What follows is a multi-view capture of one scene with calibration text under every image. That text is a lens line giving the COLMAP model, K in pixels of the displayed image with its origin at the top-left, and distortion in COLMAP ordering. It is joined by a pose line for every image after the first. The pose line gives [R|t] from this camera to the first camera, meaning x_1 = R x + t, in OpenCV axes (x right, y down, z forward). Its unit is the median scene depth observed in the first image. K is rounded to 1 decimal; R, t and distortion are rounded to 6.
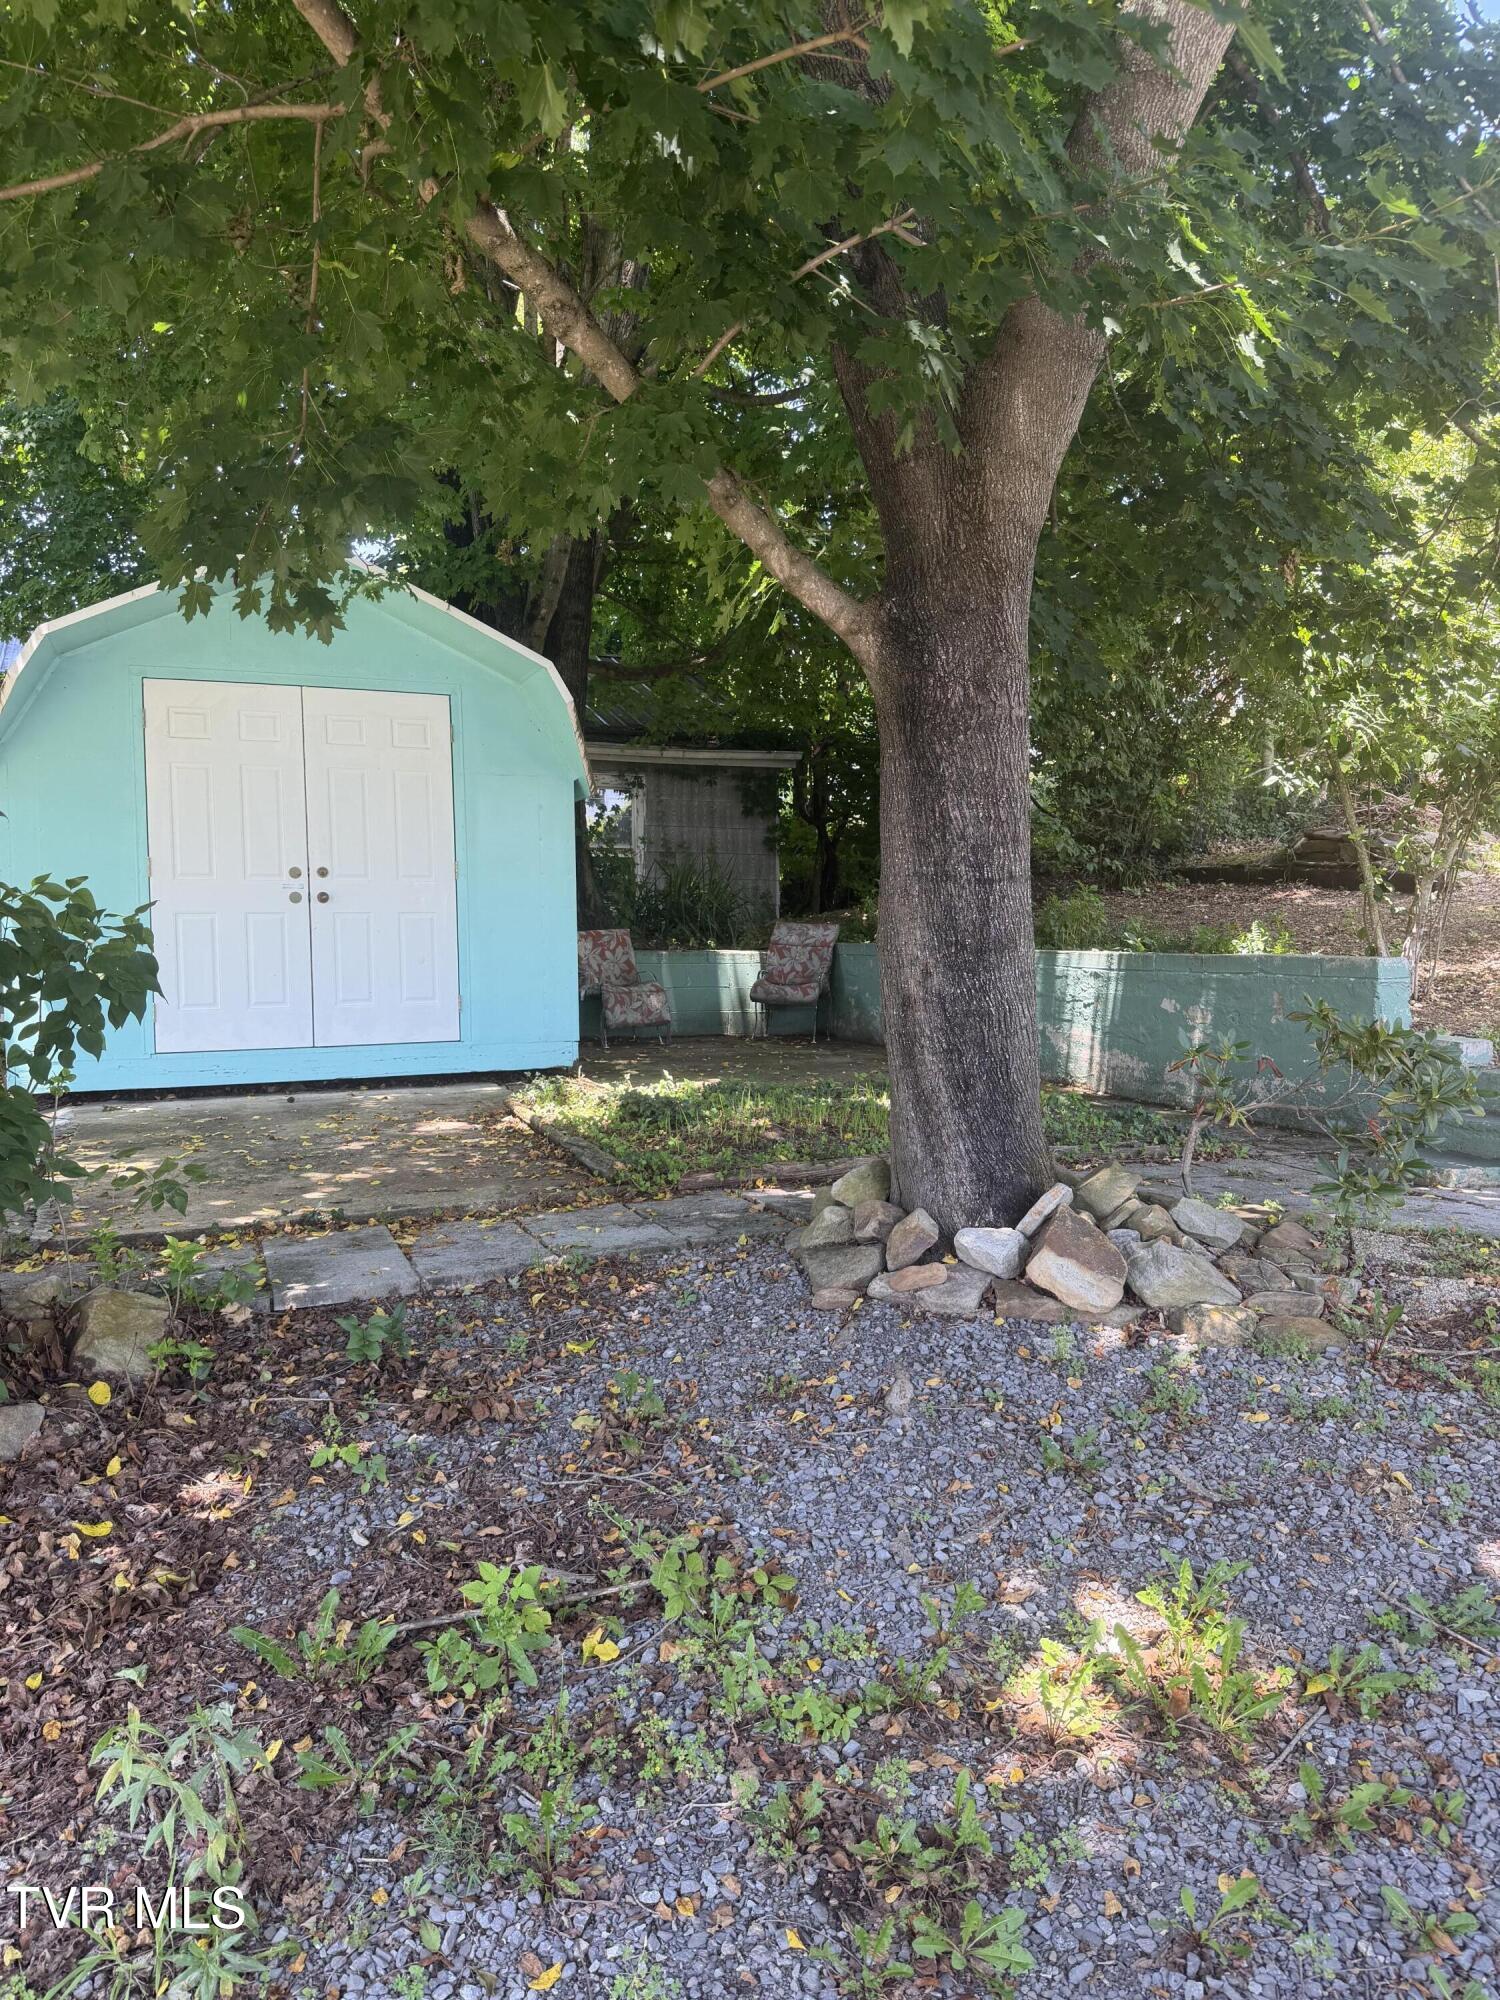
lens RADIAL K [[1426.4, 0, 743.7], [0, 1426.4, 1011.9], [0, 0, 1]] dist [0.156160, -0.241022]
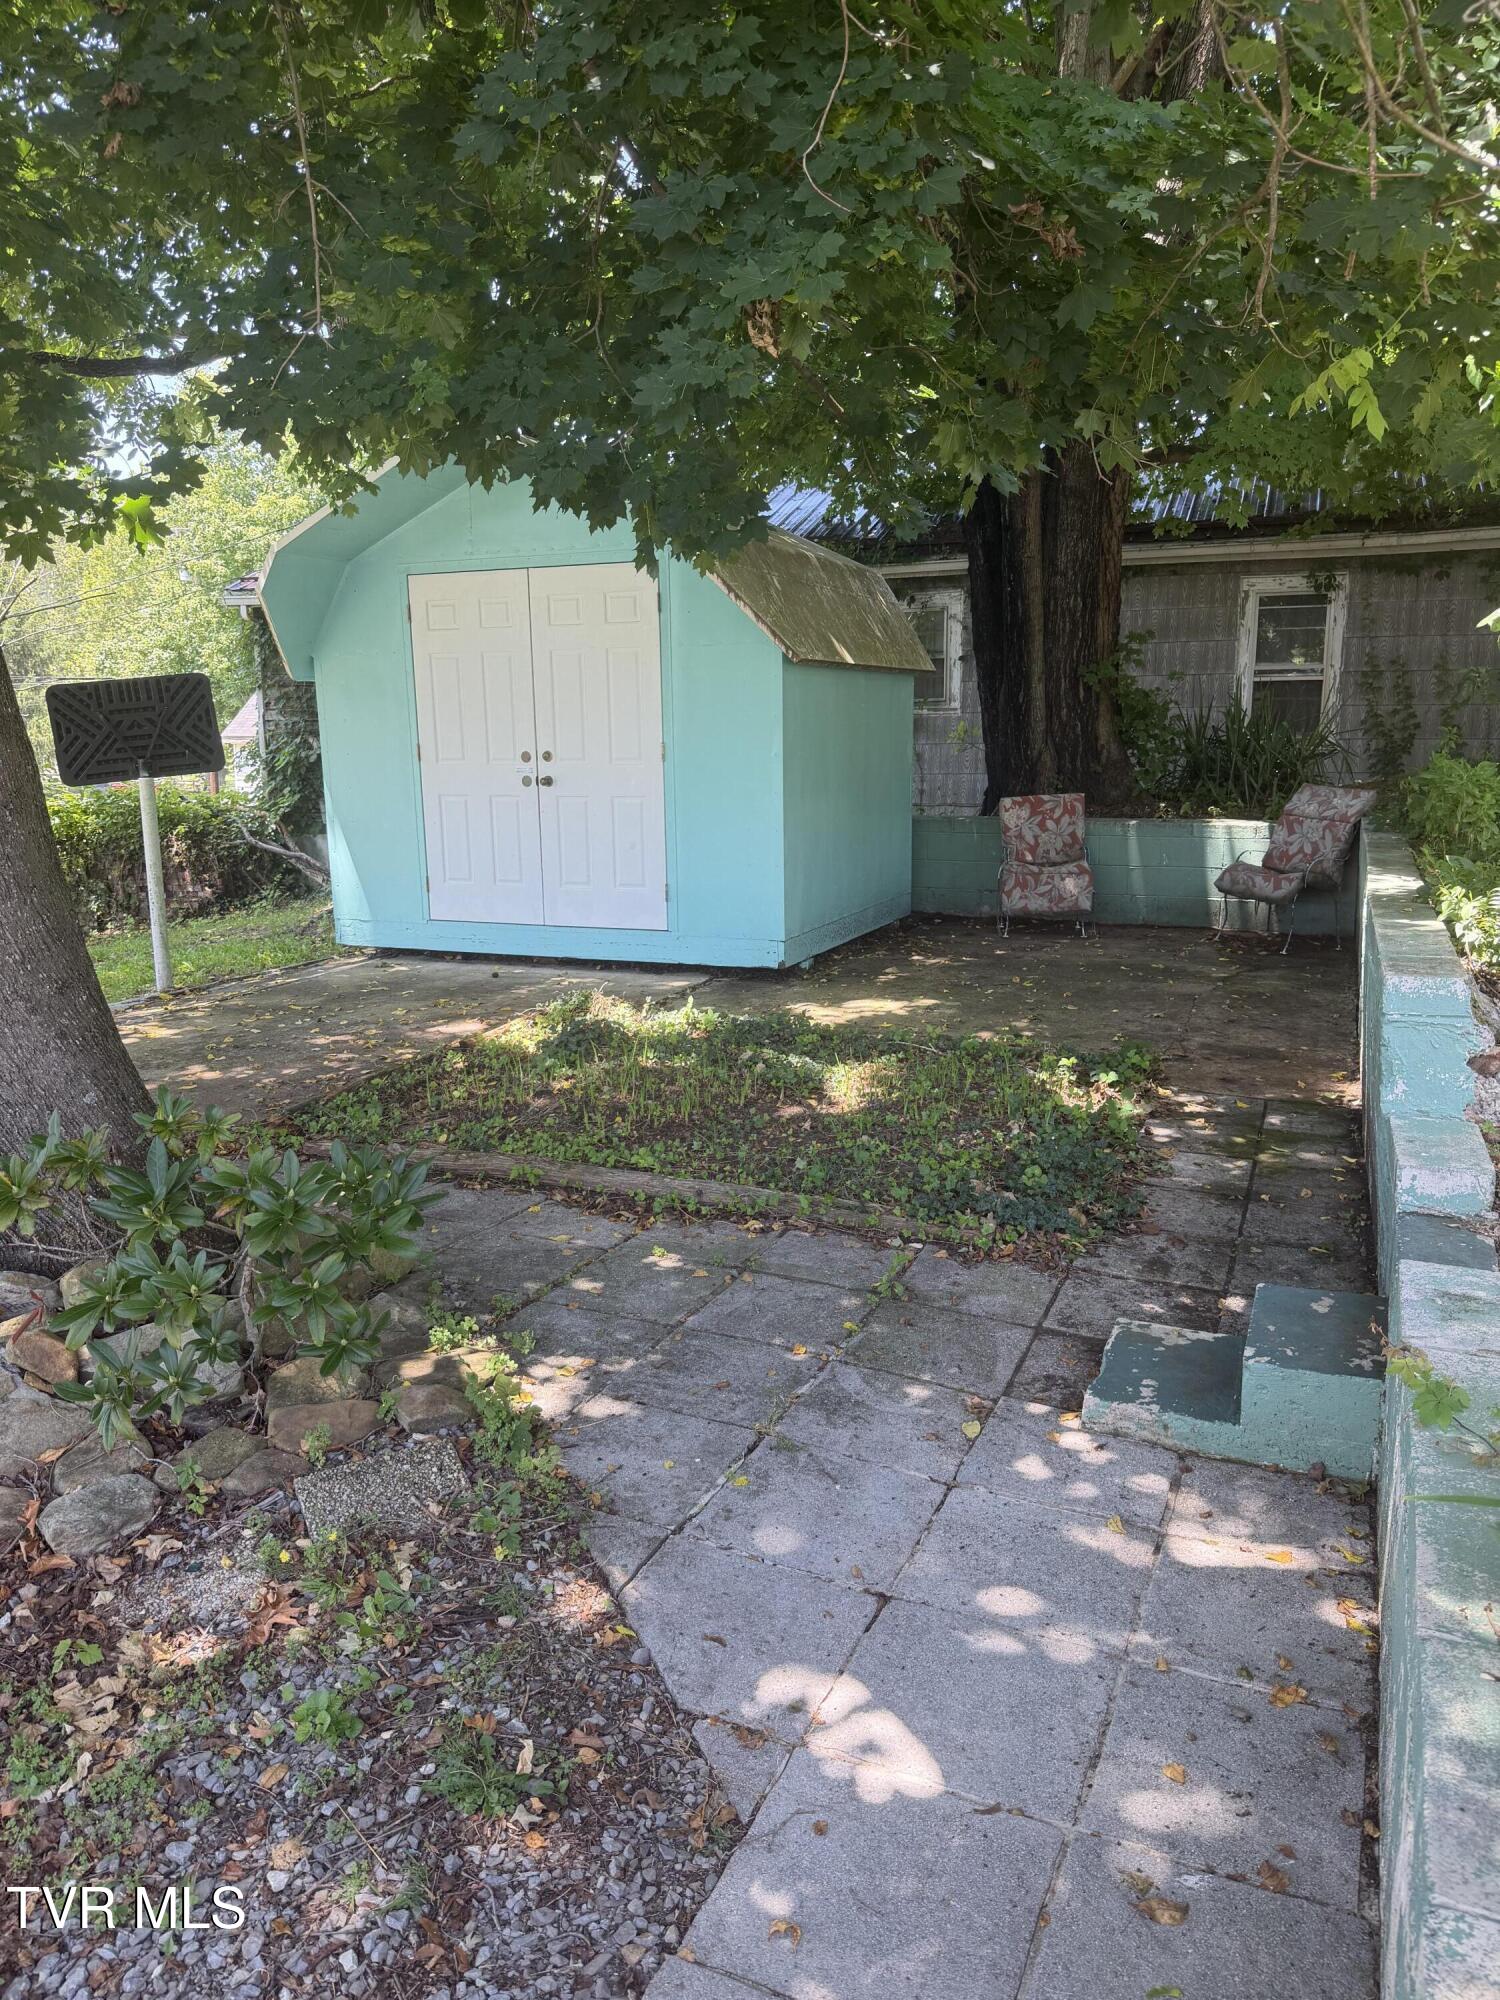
lens RADIAL K [[1426.4, 0, 743.7], [0, 1426.4, 1011.9], [0, 0, 1]] dist [0.156160, -0.241022]
pose [[0.723021, 0.133596, -0.677786, 0.370423], [-0.034710, 0.986909, 0.157500, -0.058796], [0.689954, -0.090350, 0.718192, 0.246886]]
